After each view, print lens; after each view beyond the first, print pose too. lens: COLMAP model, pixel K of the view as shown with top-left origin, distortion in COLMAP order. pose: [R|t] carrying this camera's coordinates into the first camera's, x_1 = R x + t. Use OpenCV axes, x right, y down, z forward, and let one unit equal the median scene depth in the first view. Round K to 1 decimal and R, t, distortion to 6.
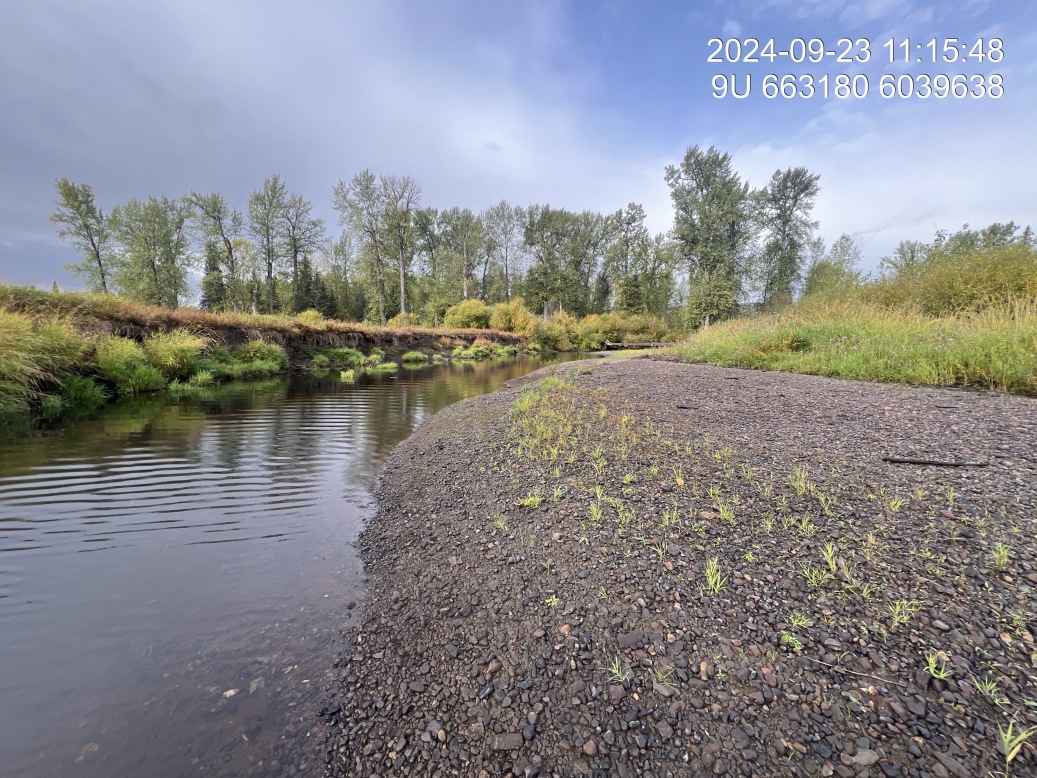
lens RADIAL K [[411.9, 0, 515.9], [0, 411.9, 387.3], [0, 0, 1]] dist [-0.003691, 0.002046]
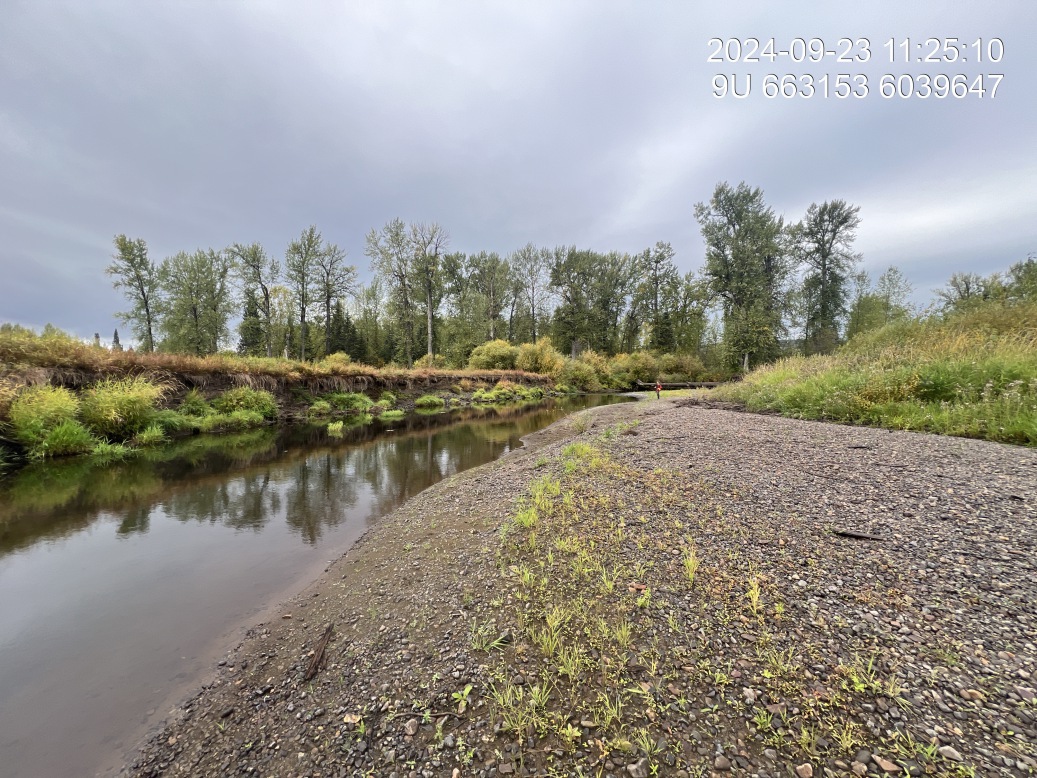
lens RADIAL K [[411.9, 0, 516.2], [0, 411.9, 388.4], [0, 0, 1]] dist [-0.003691, 0.002046]
pose [[0.997684, -0.005954, -0.067759, 0.003137], [-0.000400, 0.995630, -0.093381, -0.005806], [0.068019, 0.093192, 0.993322, 0.033701]]
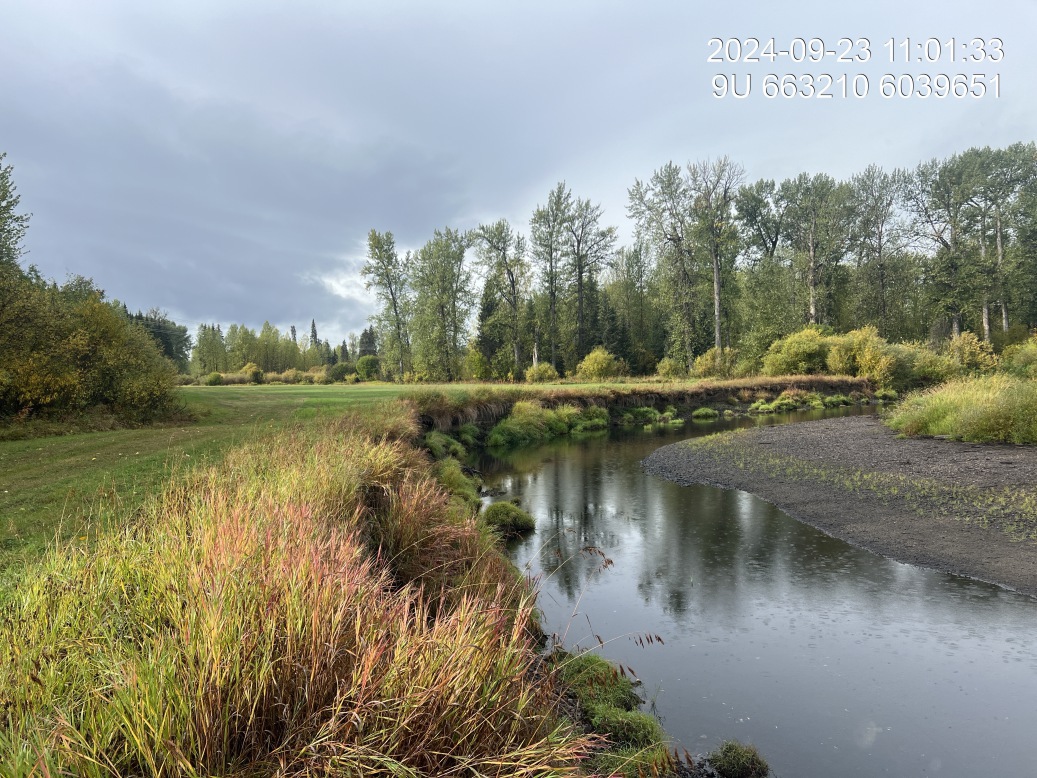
lens RADIAL K [[771.9, 0, 519.3], [0, 771.9, 396.0], [0, 0, 1]] dist [0.041602, -0.011156]
pose [[0.856765, -0.019450, -0.515341, 0.132735], [-0.022814, 0.996881, -0.075553, 0.016063], [0.515203, 0.076488, 0.853648, -0.341281]]
